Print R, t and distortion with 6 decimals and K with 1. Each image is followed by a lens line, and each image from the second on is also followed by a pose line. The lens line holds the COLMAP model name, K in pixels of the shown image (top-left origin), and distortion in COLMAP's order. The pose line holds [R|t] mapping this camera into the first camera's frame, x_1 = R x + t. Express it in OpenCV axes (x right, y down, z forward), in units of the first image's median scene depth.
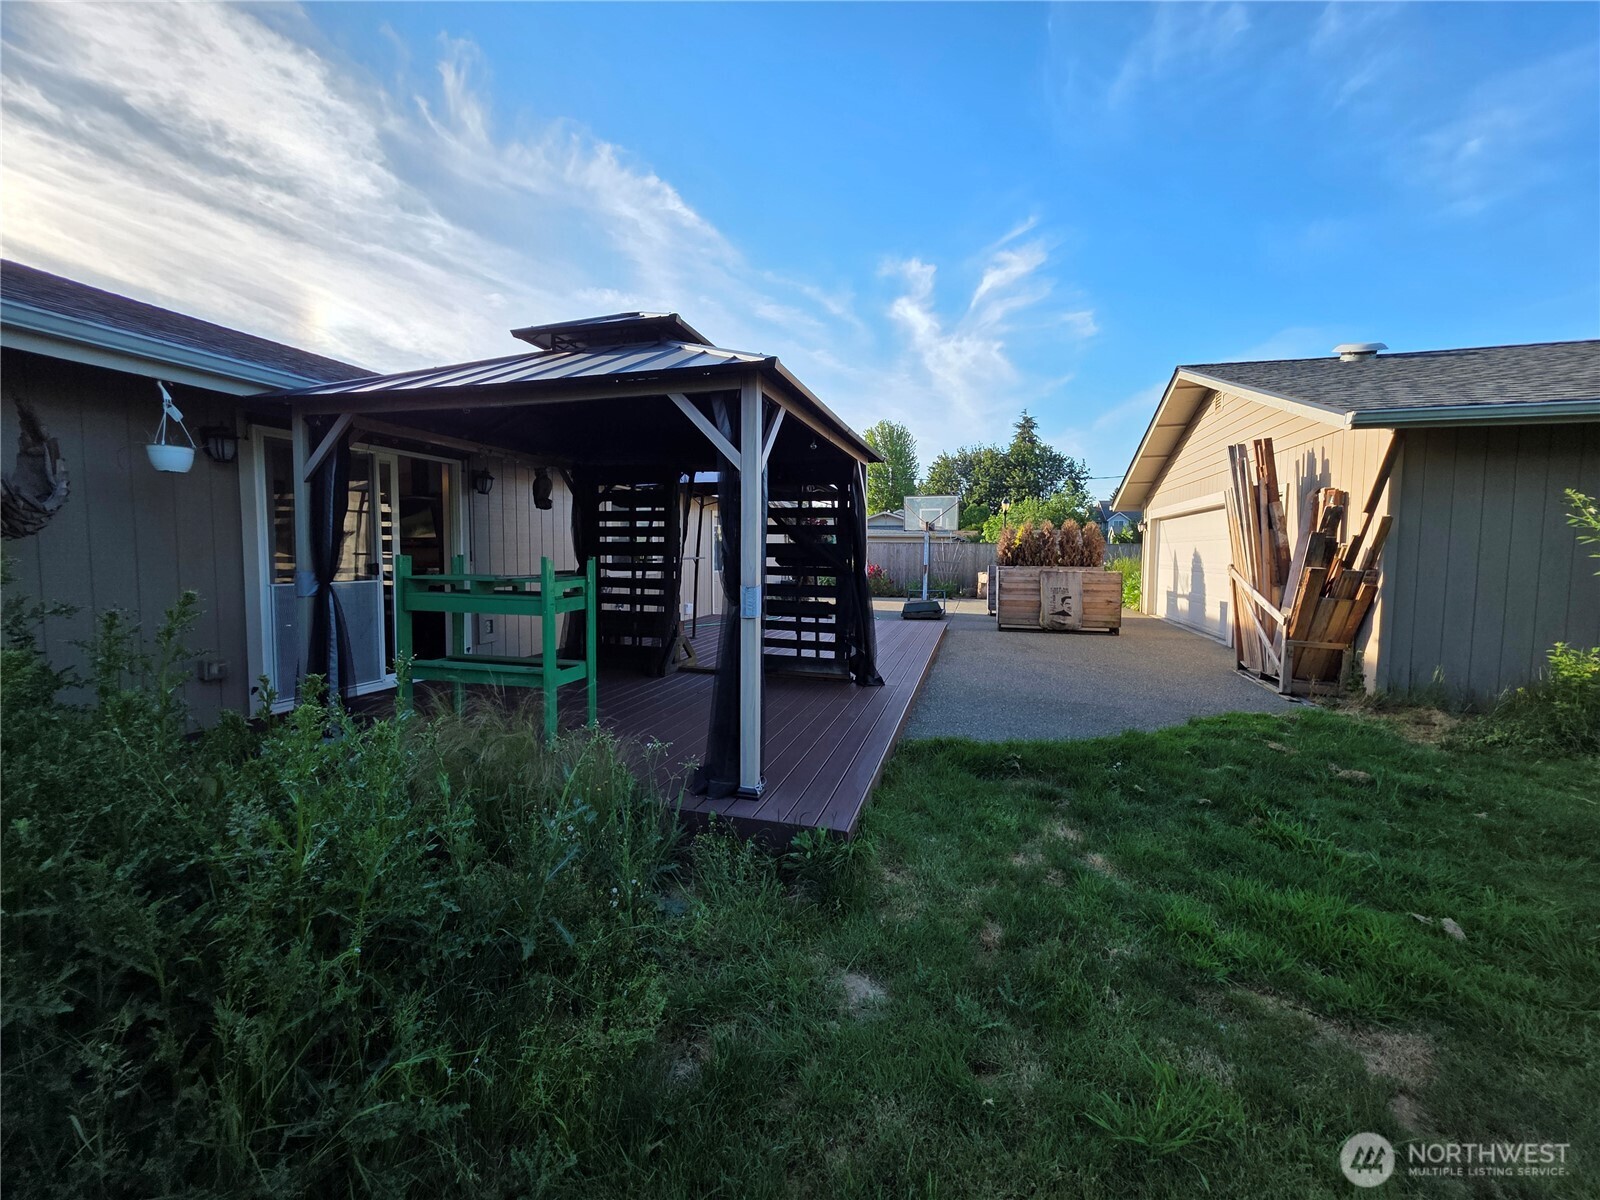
lens RADIAL K [[643.6, 0, 799.9], [0, 643.6, 594.8], [0, 0, 1]] dist [0.011158, -0.003304]
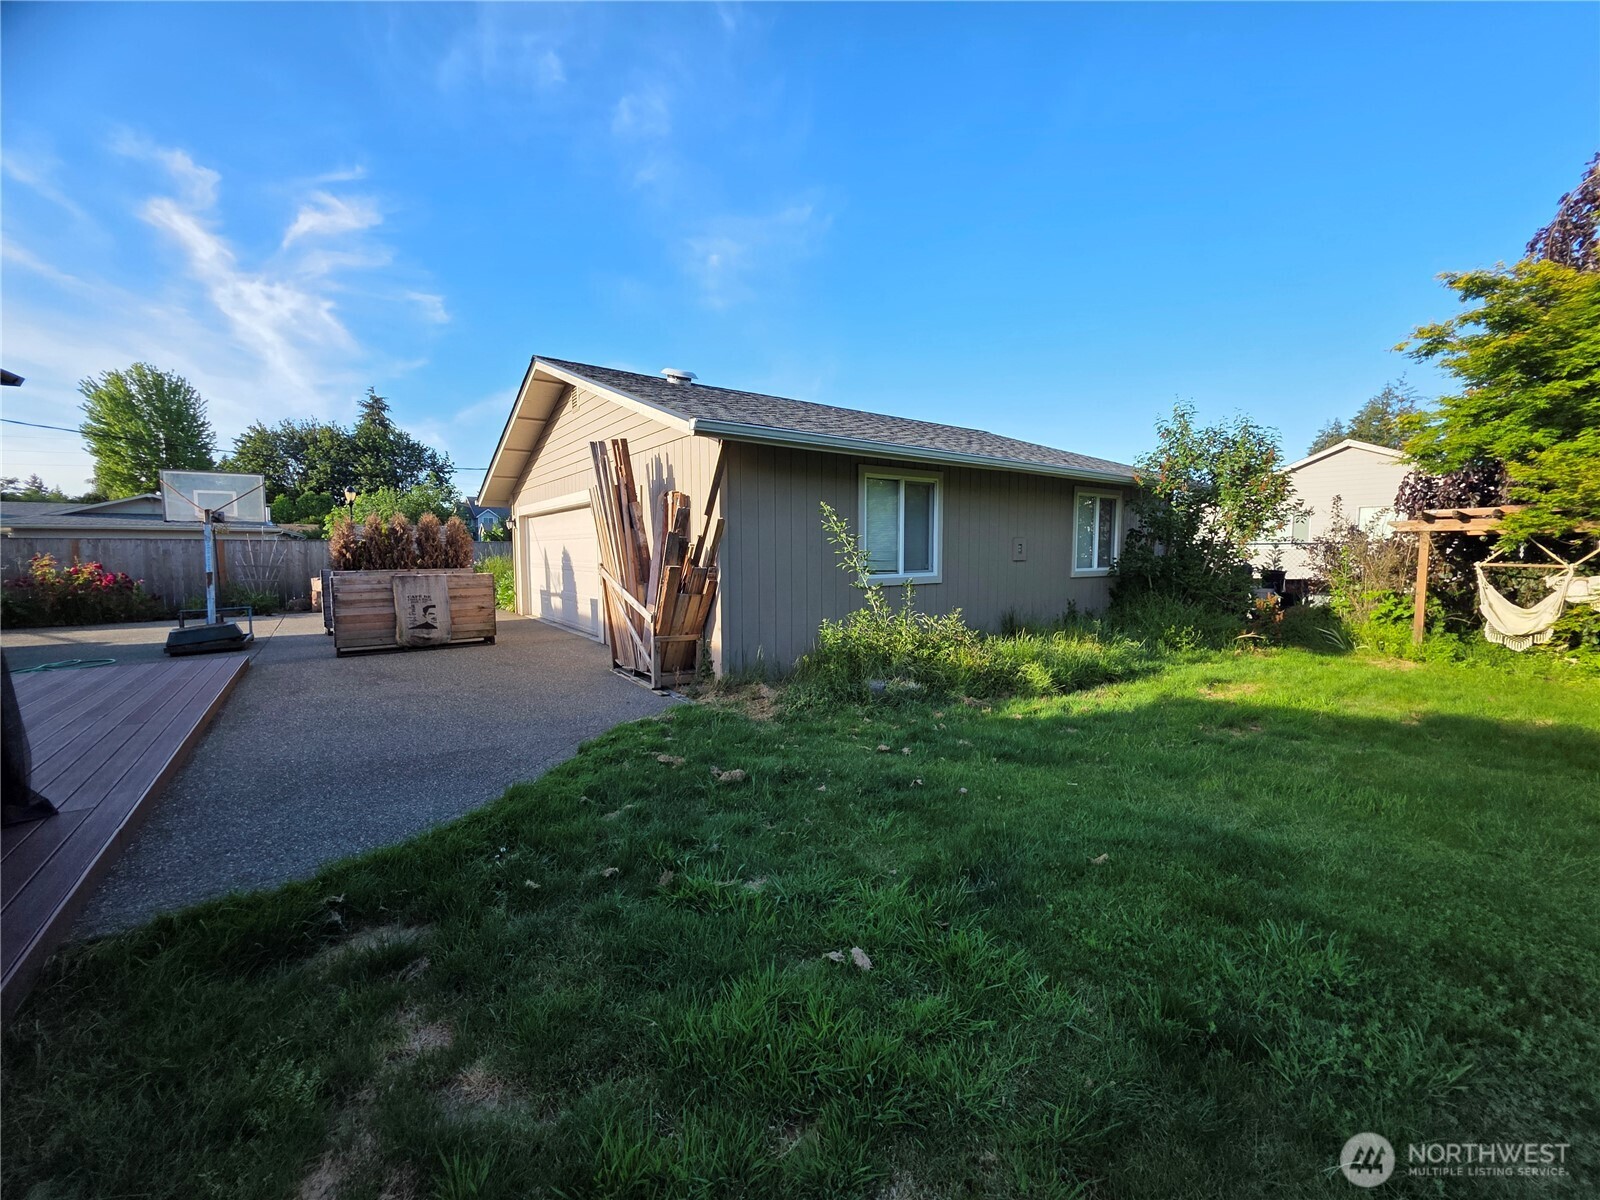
lens RADIAL K [[643.6, 0, 799.9], [0, 643.6, 594.8], [0, 0, 1]] dist [0.011158, -0.003304]
pose [[0.618364, -0.065133, 0.783188, 0.056850], [0.061225, 0.997524, 0.034618, -0.010565], [-0.783503, 0.026544, 0.620820, 0.105982]]
